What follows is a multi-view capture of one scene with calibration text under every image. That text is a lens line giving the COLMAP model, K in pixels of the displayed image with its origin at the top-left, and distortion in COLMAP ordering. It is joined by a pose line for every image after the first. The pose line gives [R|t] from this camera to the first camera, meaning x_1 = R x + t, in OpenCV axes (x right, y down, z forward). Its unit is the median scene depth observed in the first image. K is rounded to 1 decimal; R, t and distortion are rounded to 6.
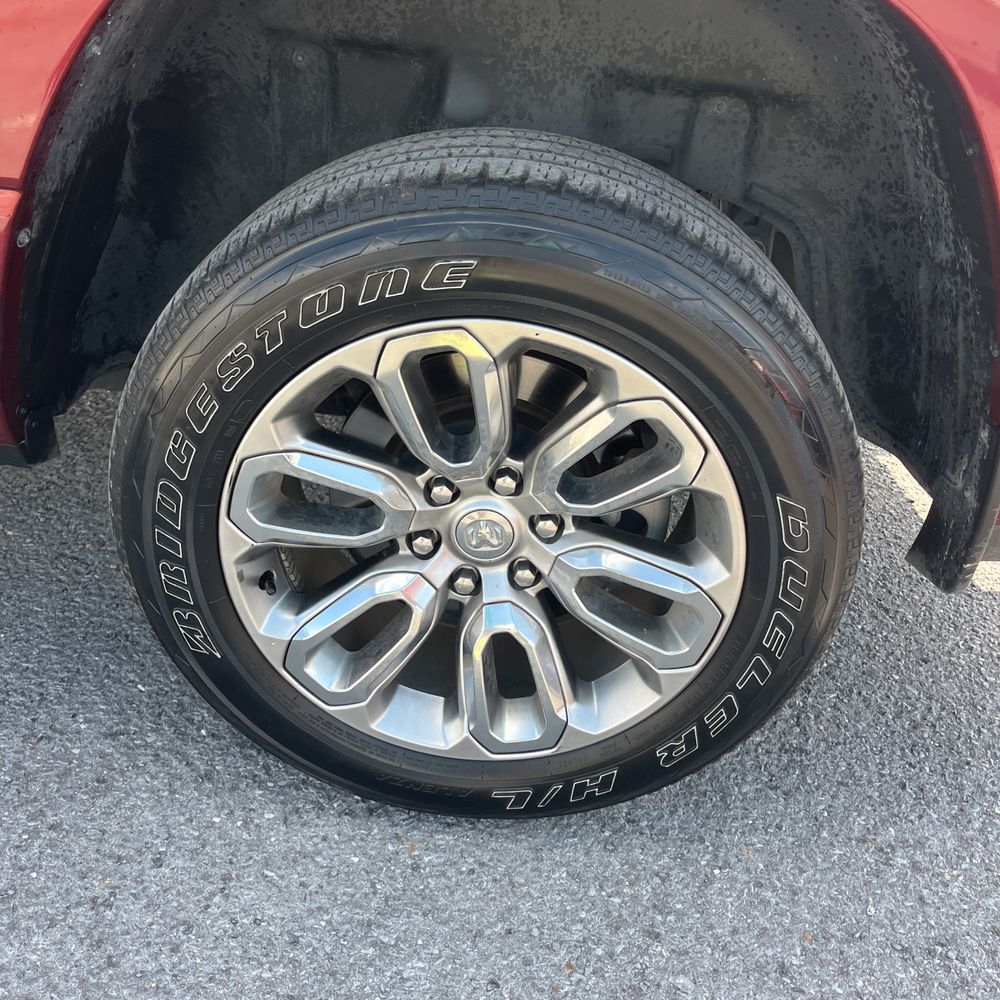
lens RADIAL K [[1016.1, 0, 499.1], [0, 1016.1, 491.2], [0, 0, 1]] dist [0.020559, -0.005484]
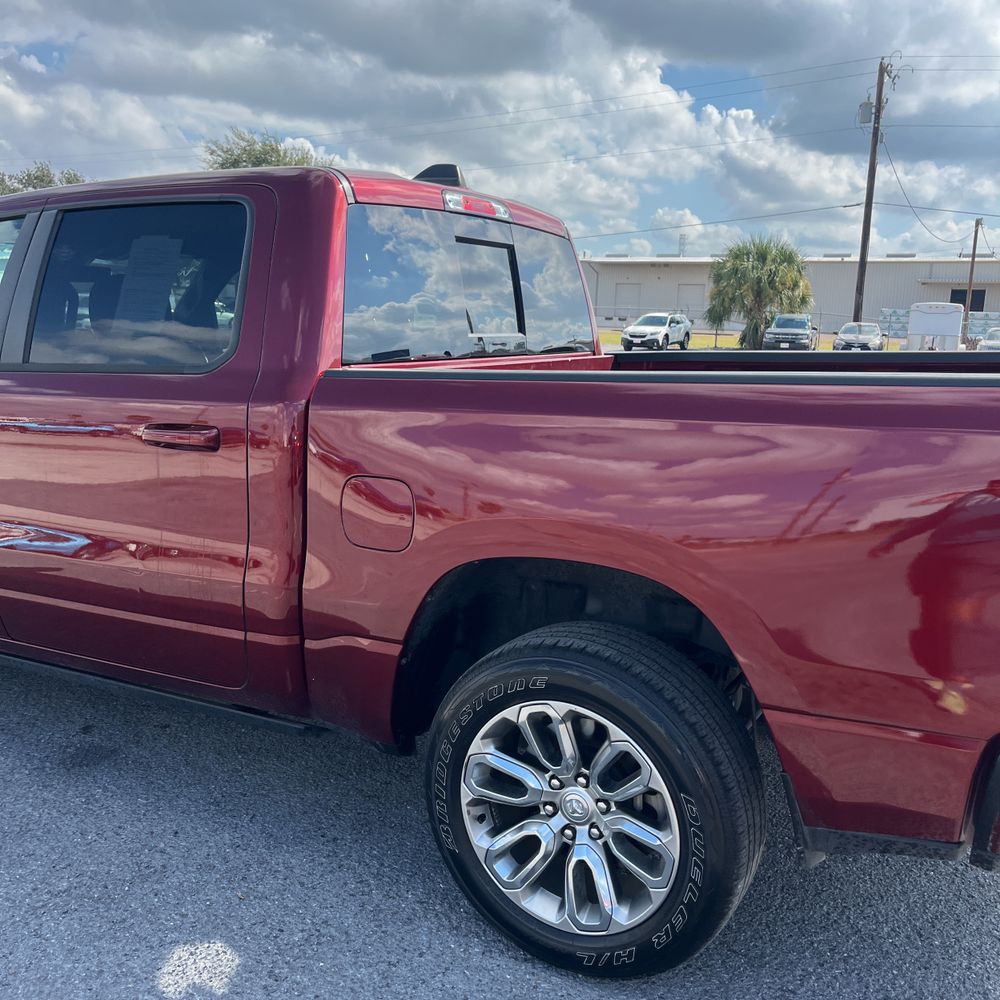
lens RADIAL K [[1009.5, 0, 485.6], [0, 1009.5, 496.1], [0, 0, 1]] dist [0.036153, -0.031095]
pose [[0.881578, -0.035612, -0.470694, 0.833594], [-0.145533, 0.928070, -0.342792, 0.191872], [0.449045, 0.370699, 0.812983, -1.028638]]
